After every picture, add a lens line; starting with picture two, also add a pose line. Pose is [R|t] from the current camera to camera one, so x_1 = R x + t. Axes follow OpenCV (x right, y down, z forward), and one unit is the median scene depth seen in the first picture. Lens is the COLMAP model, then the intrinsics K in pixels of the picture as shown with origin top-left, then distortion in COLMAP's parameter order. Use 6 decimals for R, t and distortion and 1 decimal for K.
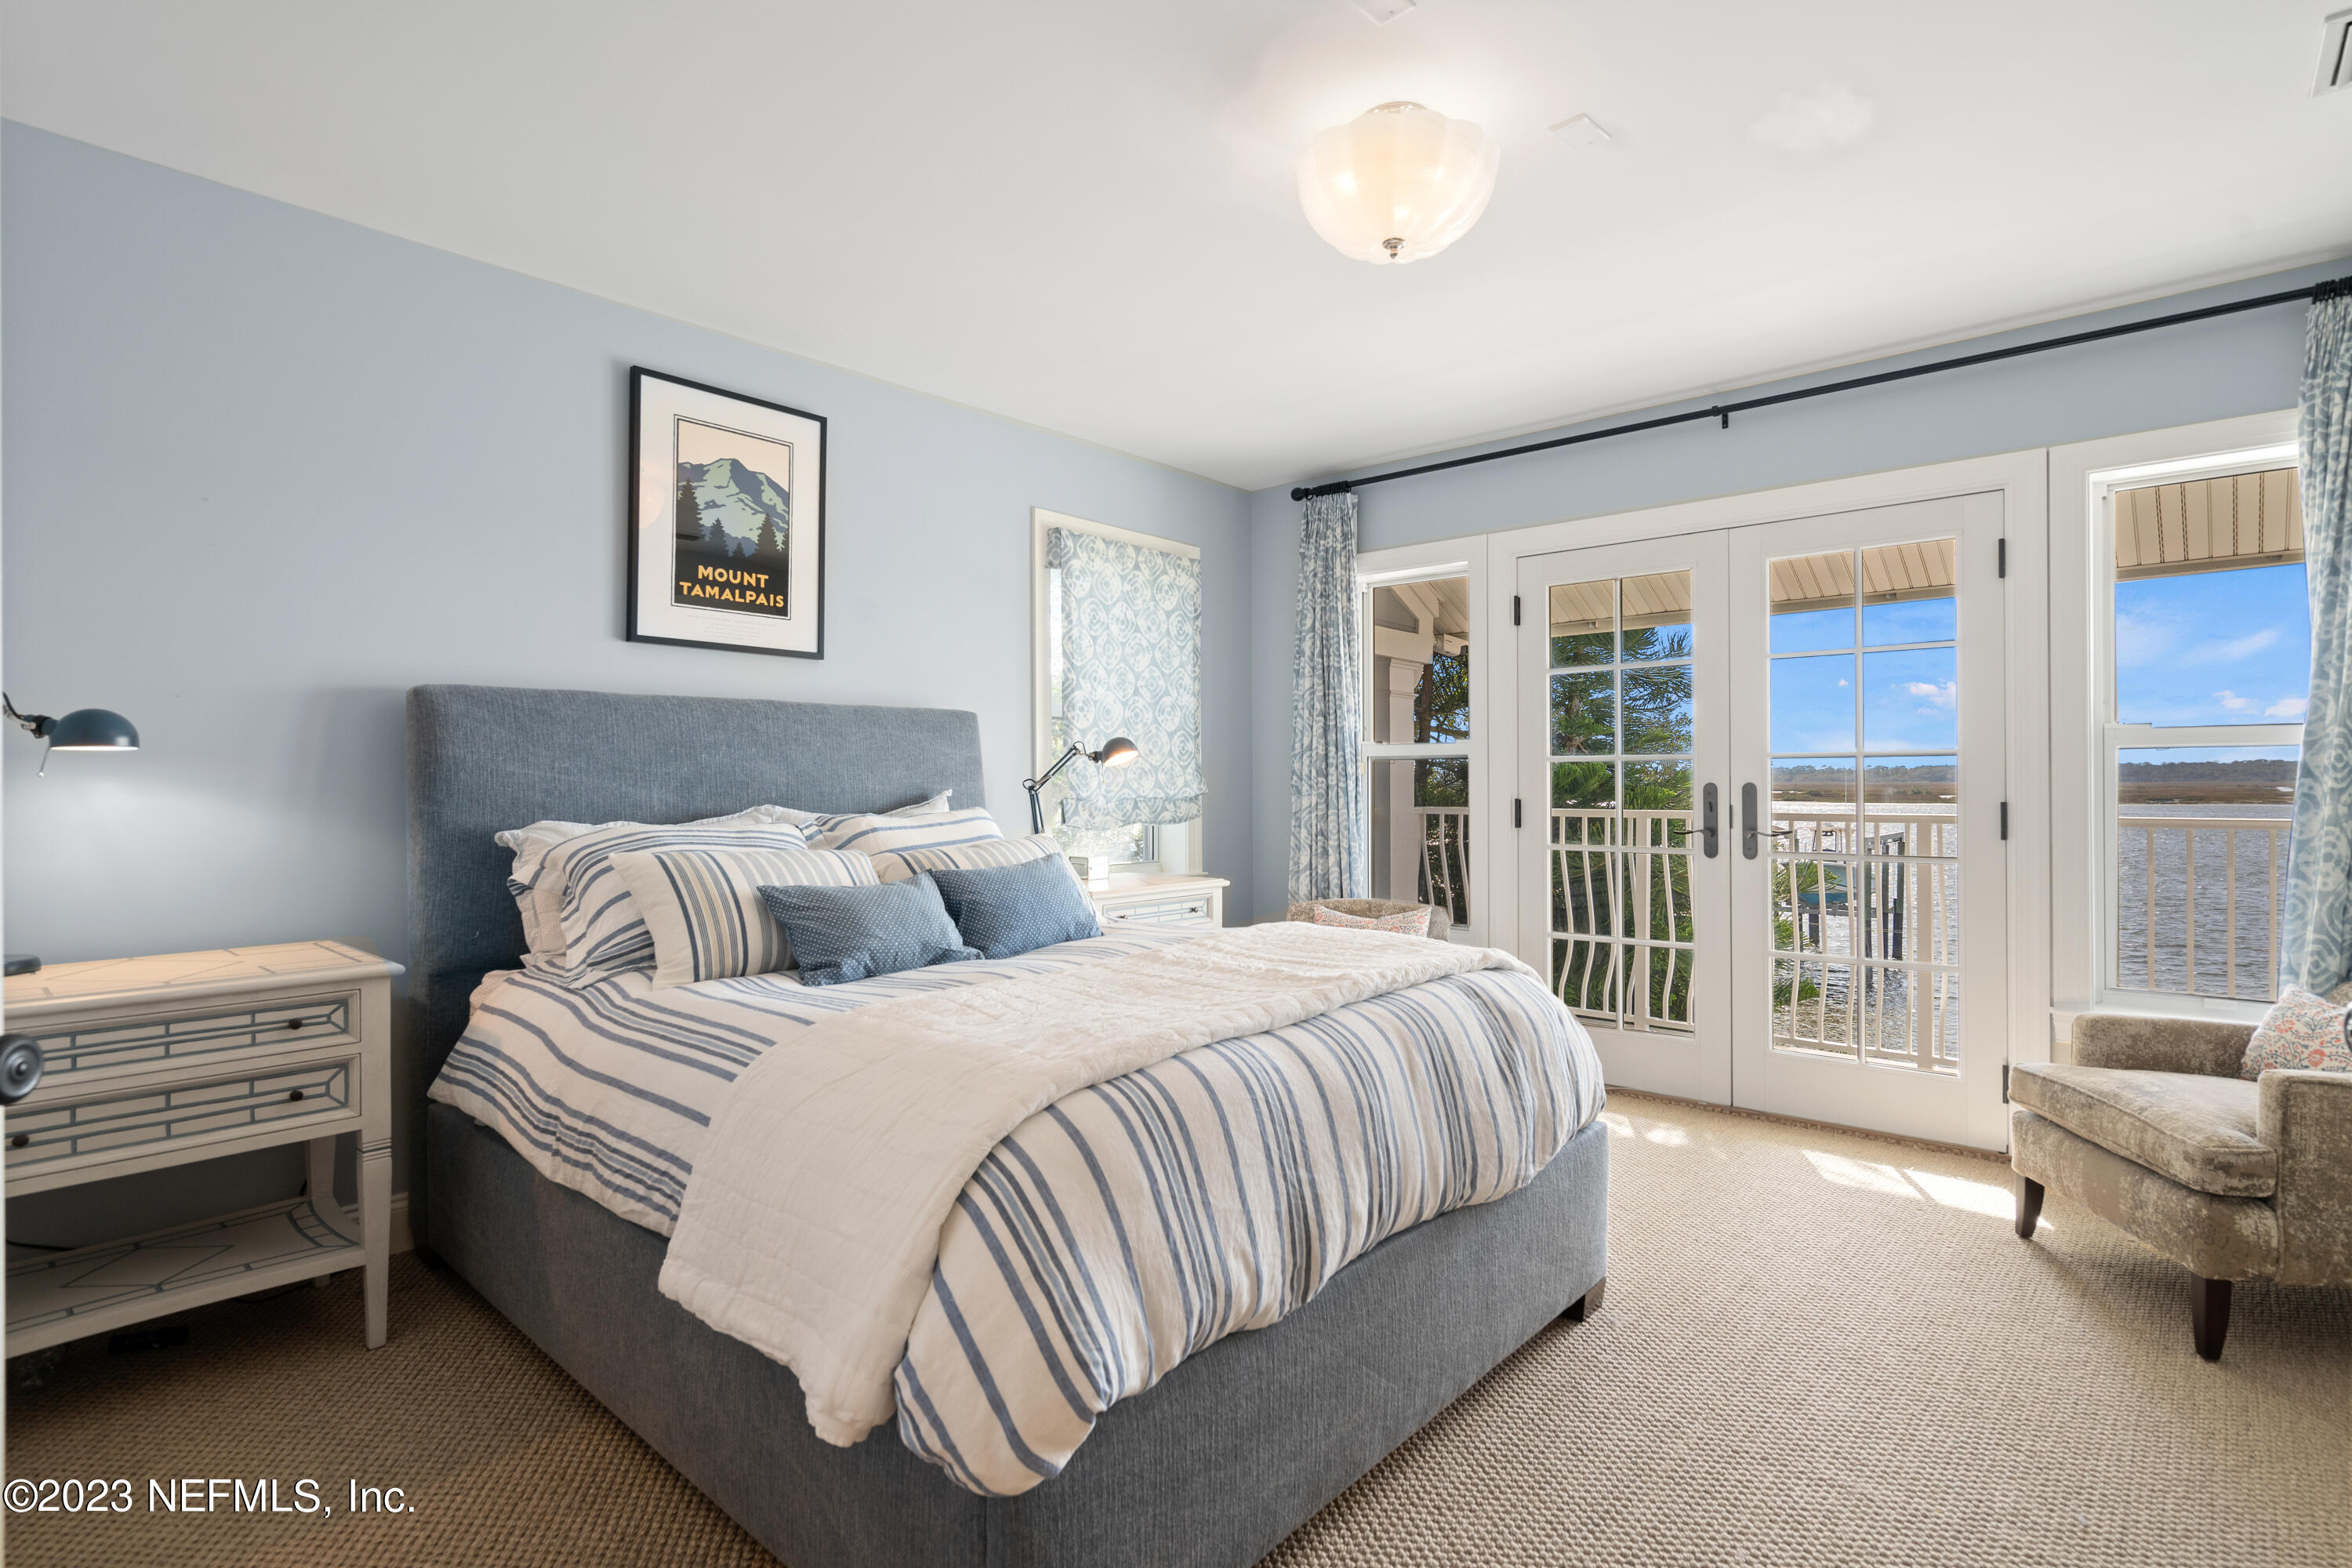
lens RADIAL K [[1151.1, 0, 1171.5], [0, 1151.1, 781.9], [0, 0, 1]] dist [-0.000207, 0.000301]
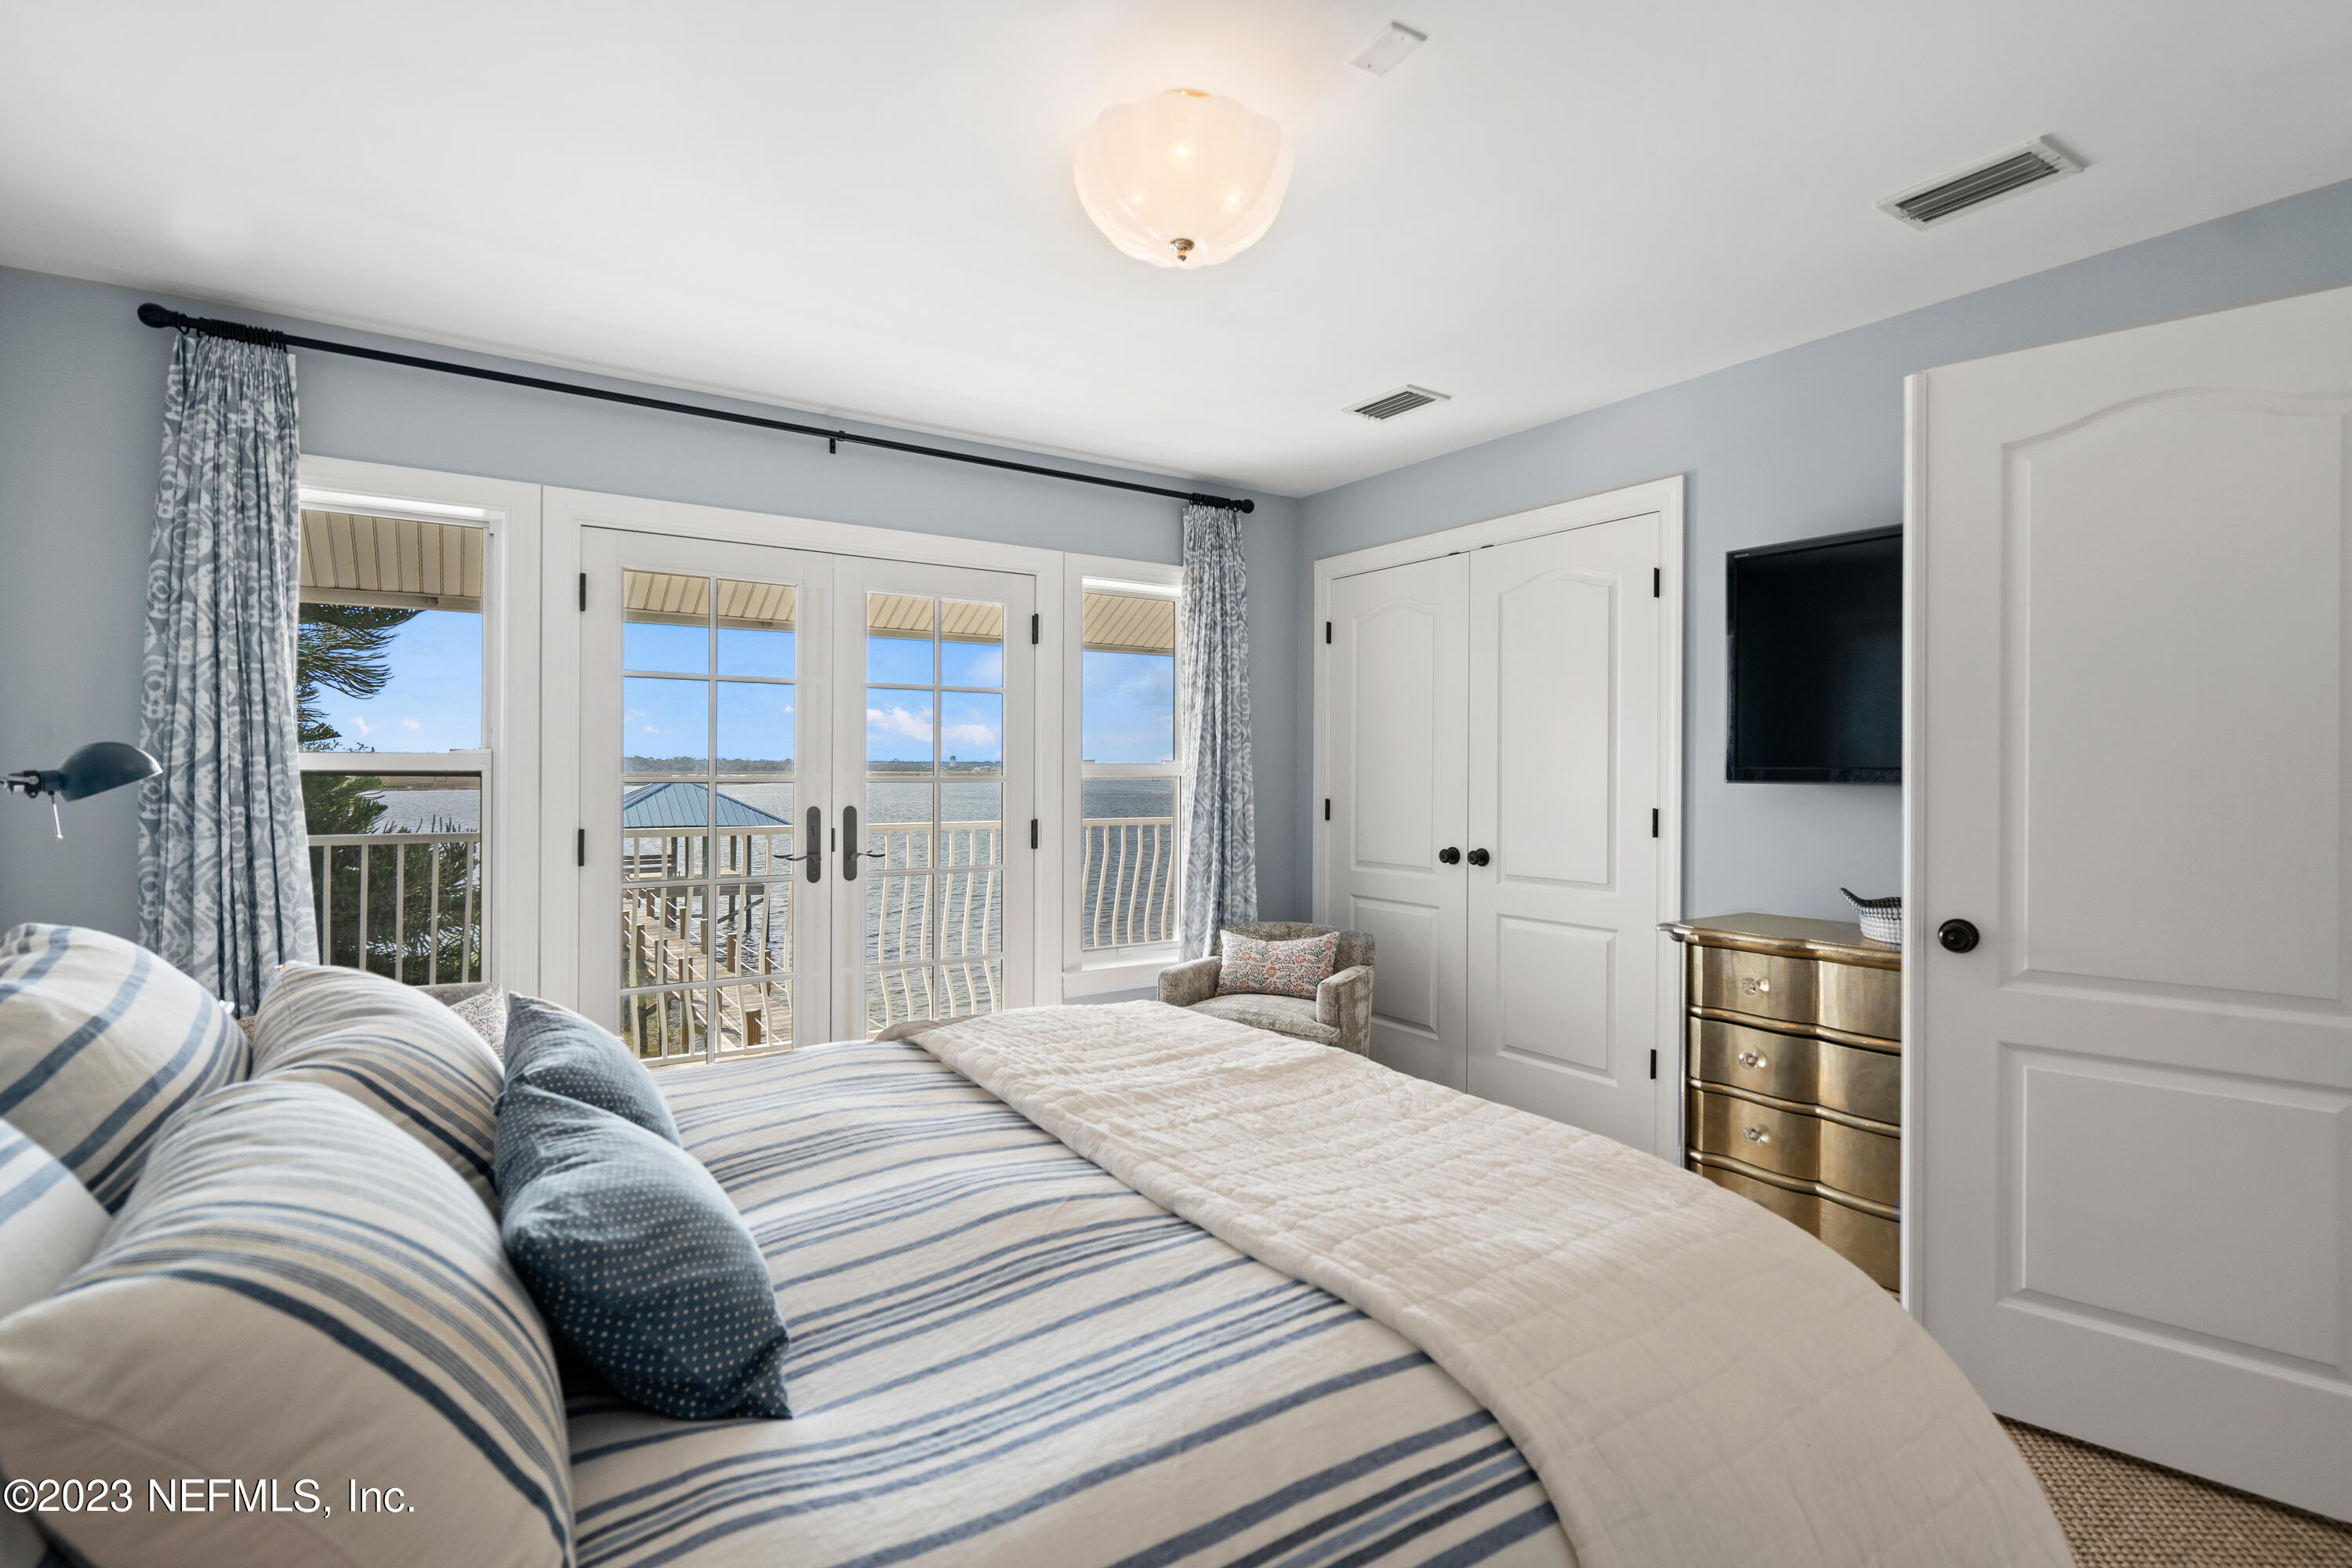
lens RADIAL K [[1151.1, 0, 1171.4], [0, 1151.1, 780.6], [0, 0, 1]] dist [-0.000207, 0.000301]
pose [[0.239822, -0.000521, 0.970817, -0.340833], [-0.001093, 0.999999, 0.000807, -0.018555], [-0.970816, -0.001254, 0.239821, 0.380035]]
